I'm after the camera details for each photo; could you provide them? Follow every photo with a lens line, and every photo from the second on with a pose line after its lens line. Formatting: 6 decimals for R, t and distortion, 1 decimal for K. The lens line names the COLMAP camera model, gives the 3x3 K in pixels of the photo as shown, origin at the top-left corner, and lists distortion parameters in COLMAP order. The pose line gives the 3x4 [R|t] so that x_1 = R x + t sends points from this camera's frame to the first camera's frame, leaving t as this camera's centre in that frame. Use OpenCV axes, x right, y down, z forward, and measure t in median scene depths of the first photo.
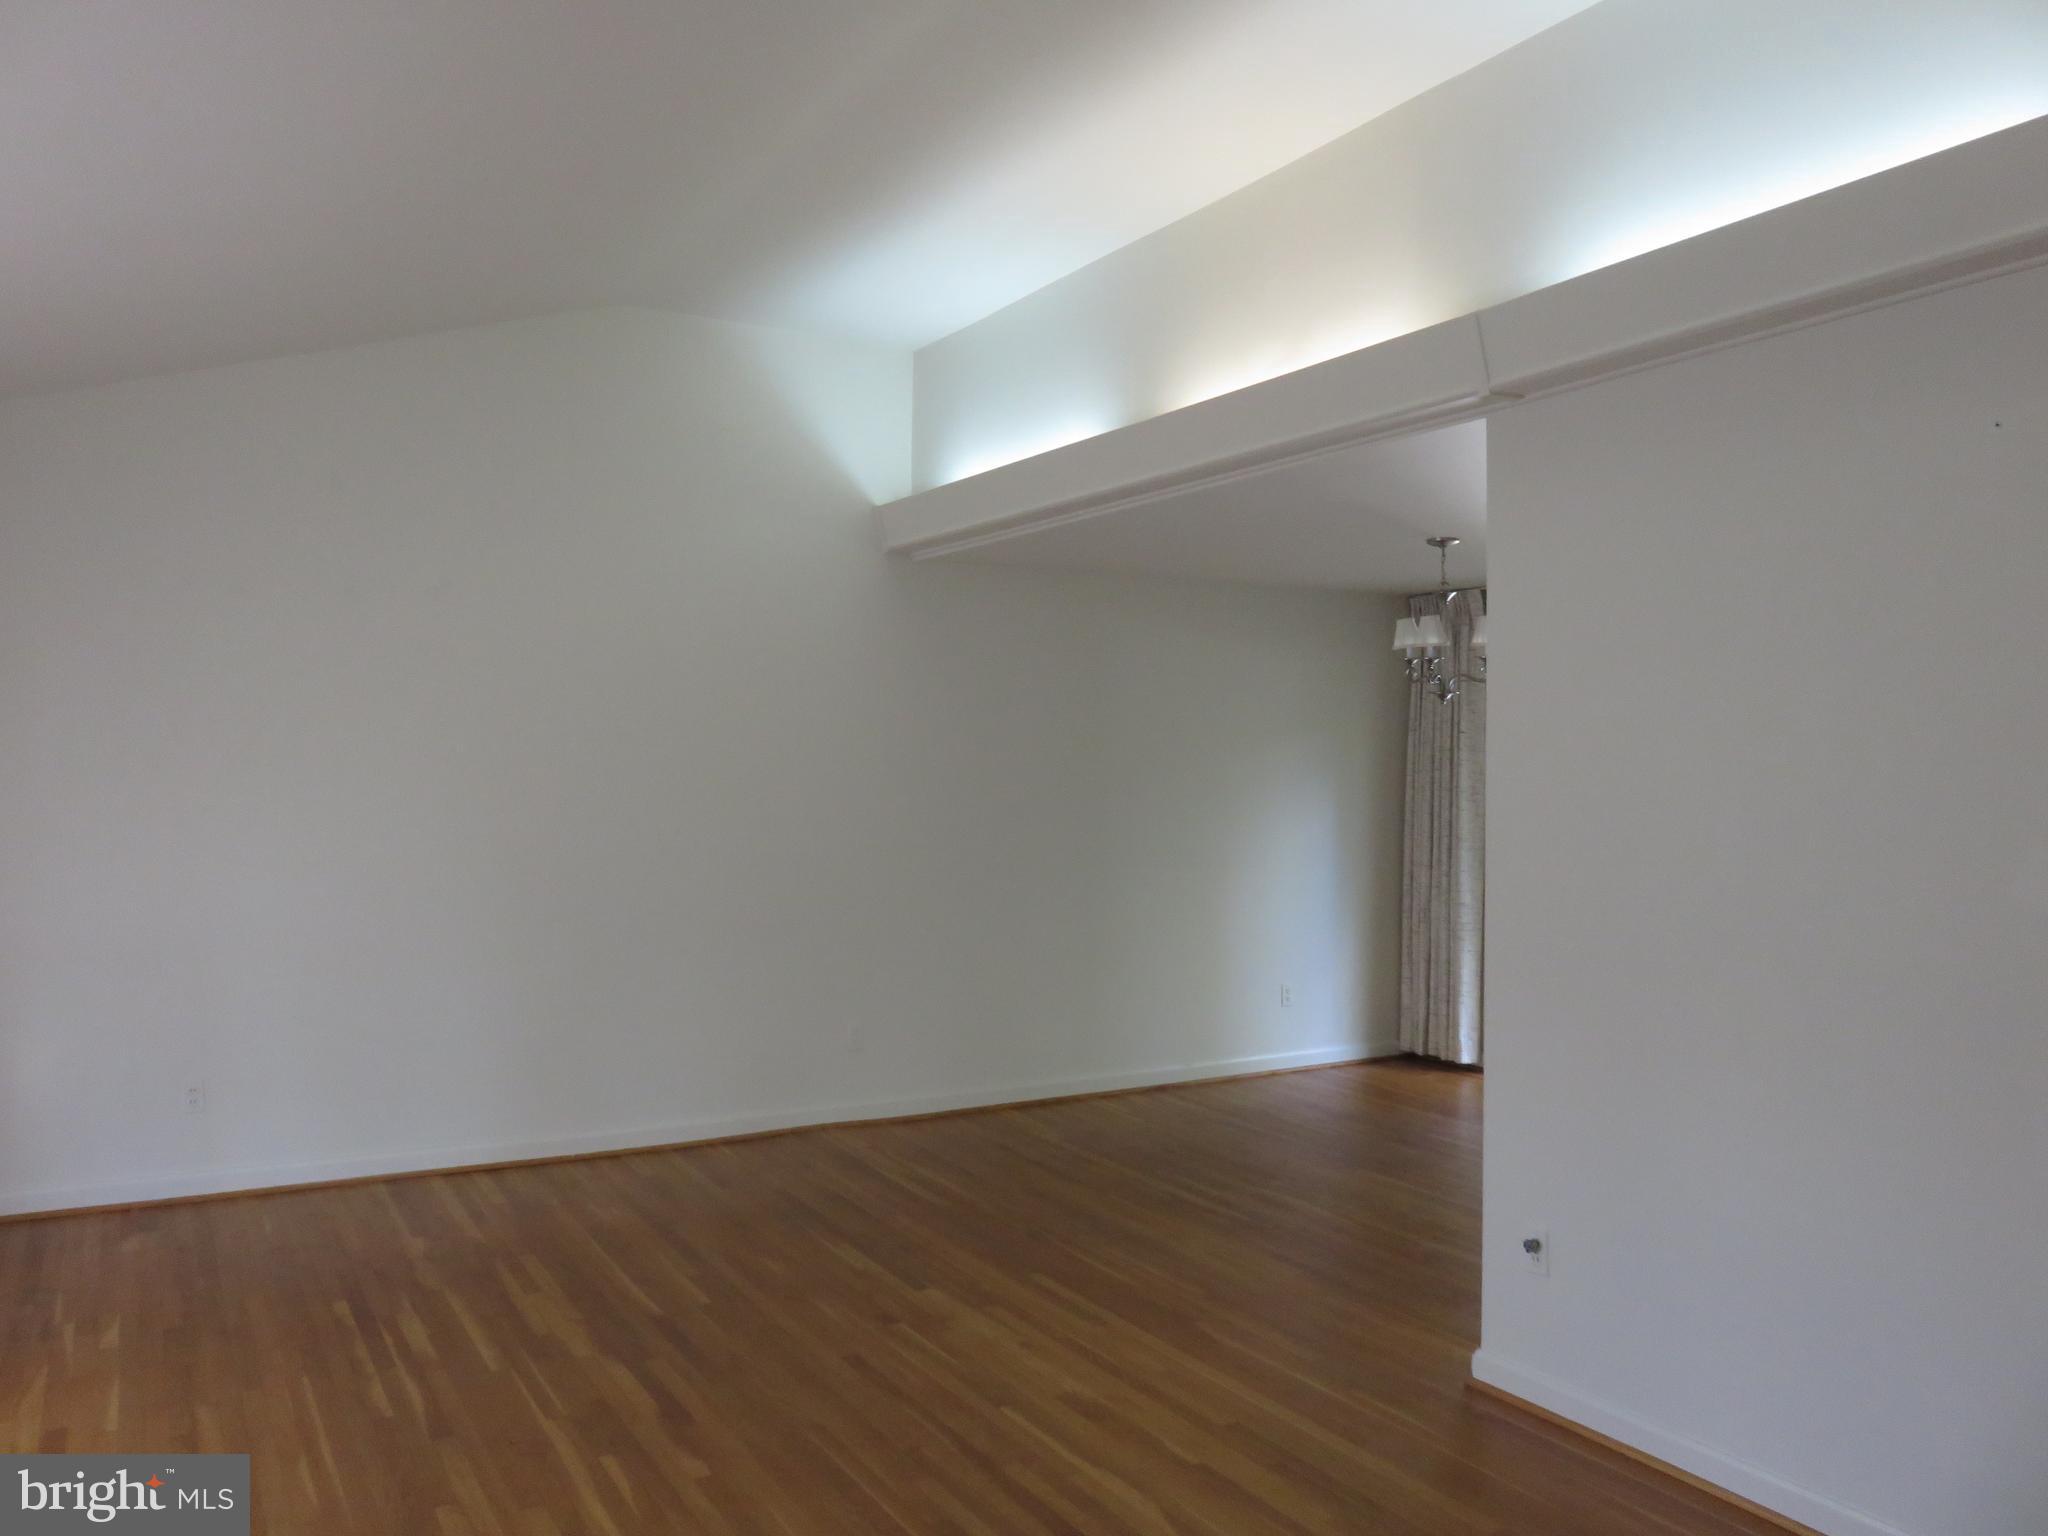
lens RADIAL K [[1538.5, 0, 1024.0], [0, 1538.5, 768.0], [0, 0, 1]] dist [-0.001869, -0.006949]
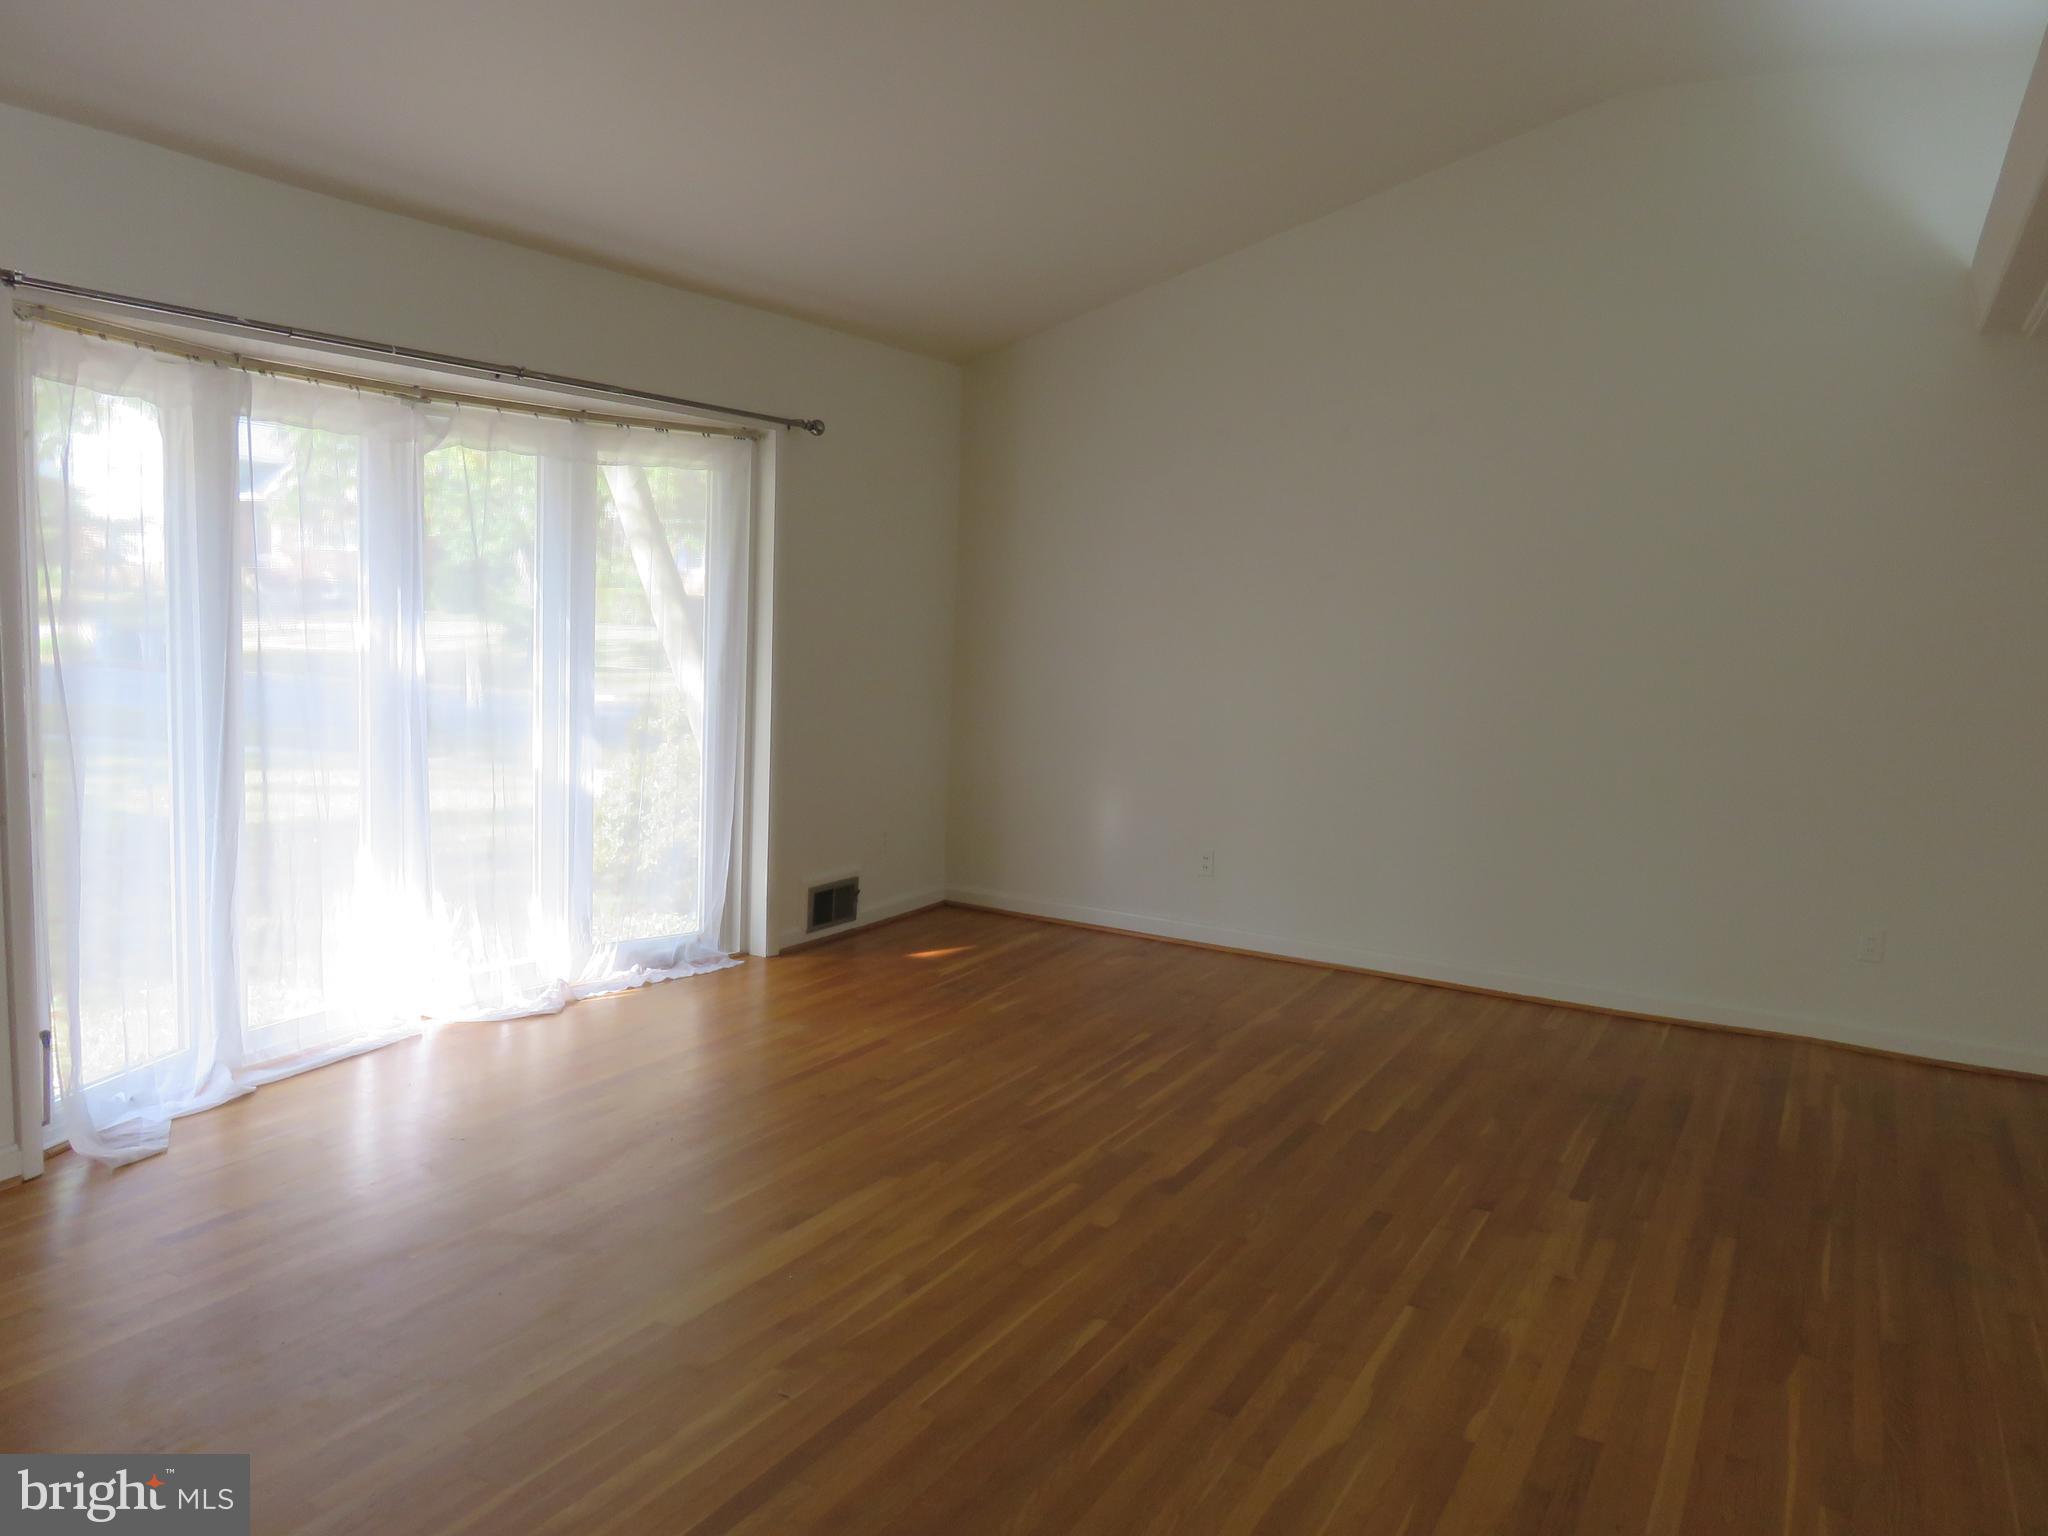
lens RADIAL K [[1538.5, 0, 1024.0], [0, 1538.5, 768.0], [0, 0, 1]] dist [-0.001869, -0.006949]
pose [[0.515263, 0.115168, -0.849258, 0.505009], [-0.035815, 0.992958, 0.112926, 0.006765], [0.856283, -0.027771, 0.515759, 0.294582]]
